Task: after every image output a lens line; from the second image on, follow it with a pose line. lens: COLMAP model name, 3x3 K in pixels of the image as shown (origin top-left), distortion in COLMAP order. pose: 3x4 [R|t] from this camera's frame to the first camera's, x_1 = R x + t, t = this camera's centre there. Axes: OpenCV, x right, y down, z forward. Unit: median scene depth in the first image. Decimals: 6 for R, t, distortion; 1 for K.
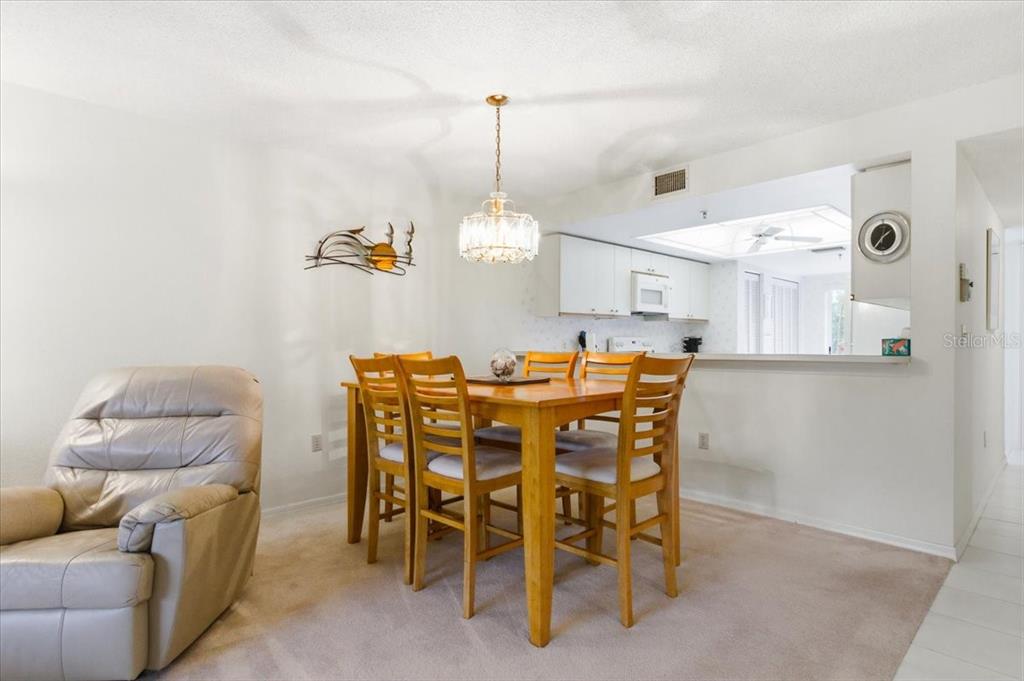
lens RADIAL K [[534.7, 0, 512.5], [0, 534.7, 345.0], [0, 0, 1]] dist [0.007567, -0.000427]
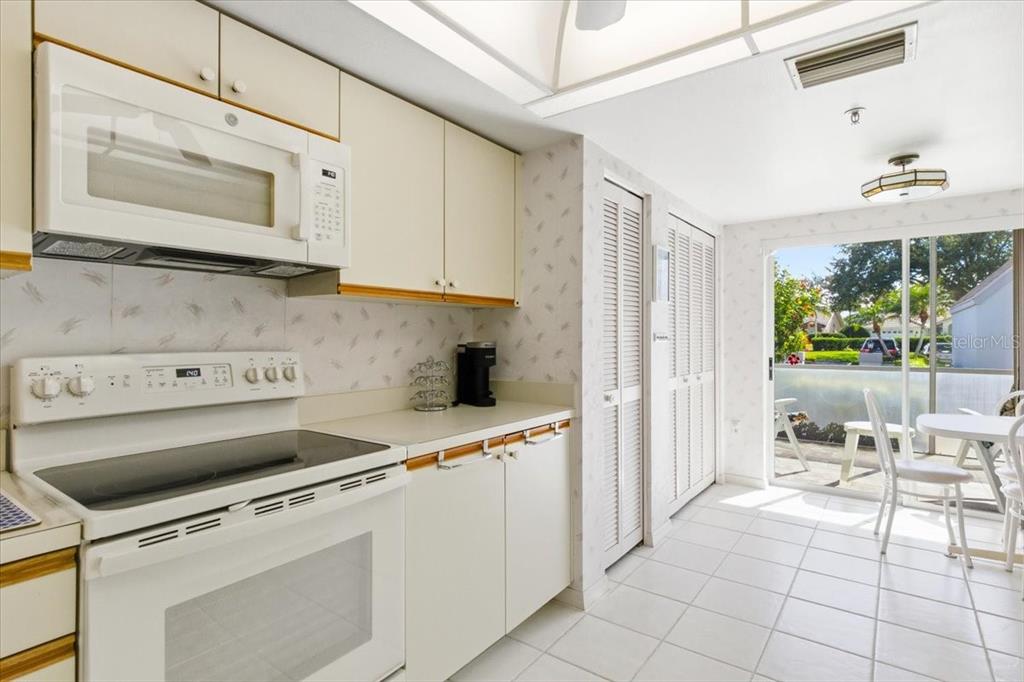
lens RADIAL K [[509.2, 0, 512.0], [0, 509.2, 341.0], [0, 0, 1]] dist [0.004965, -0.000640]
pose [[0.986770, 0.000247, 0.162124, 0.671224], [-0.001190, 0.999983, 0.005720, -0.043112], [-0.162119, -0.005838, 0.986754, 1.413463]]
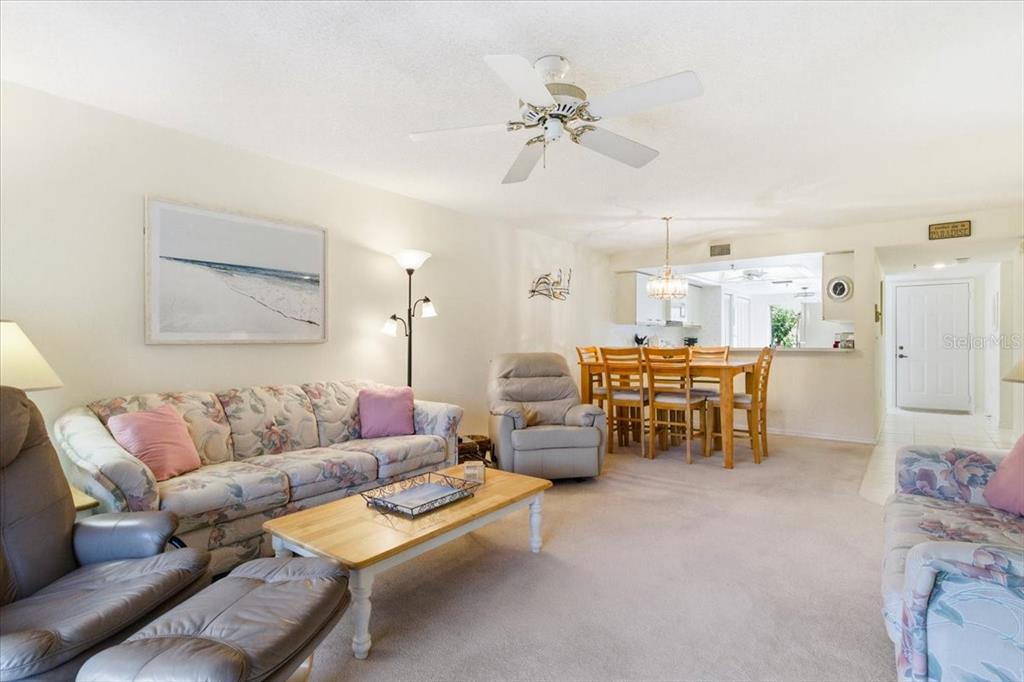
lens RADIAL K [[509.2, 0, 512.0], [0, 509.2, 341.0], [0, 0, 1]] dist [0.004965, -0.000640]
pose [[0.990838, 0.003242, 0.135016, -0.730925], [-0.002529, 0.999982, -0.005457, 0.005476], [-0.135031, 0.005065, 0.990828, -0.675865]]
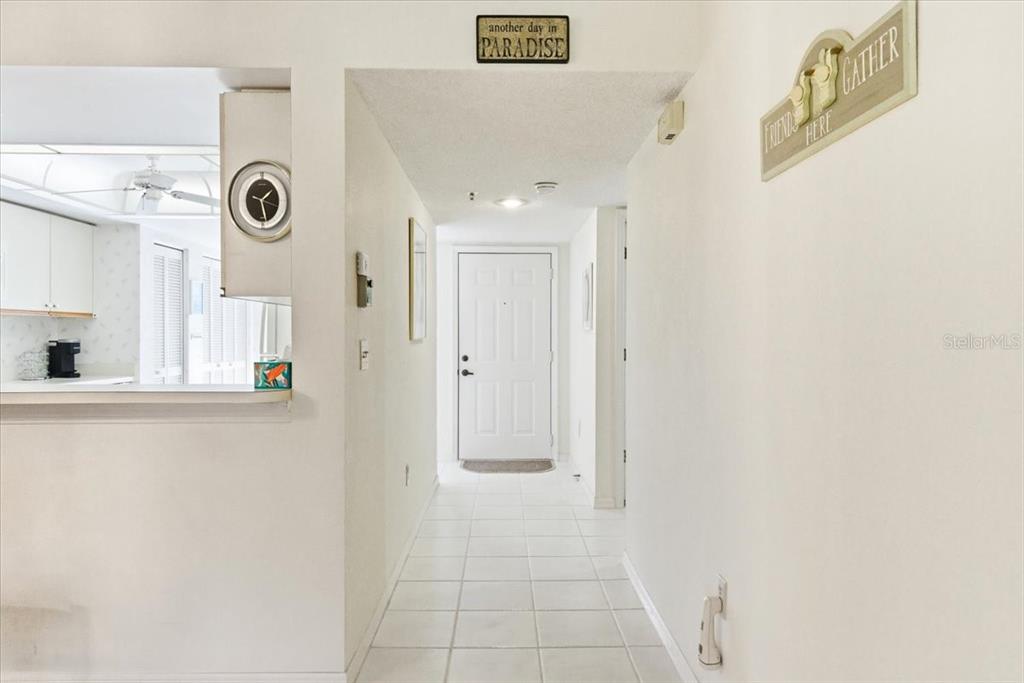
lens RADIAL K [[648.4, 0, 512.0], [0, 648.4, 341.5], [0, 0, 1]] dist [0.011162, -0.000292]
pose [[0.685784, -0.000804, 0.727805, 0.319429], [-0.000254, 0.999999, 0.001344, -0.033446], [-0.727805, -0.001107, 0.685783, 0.247498]]
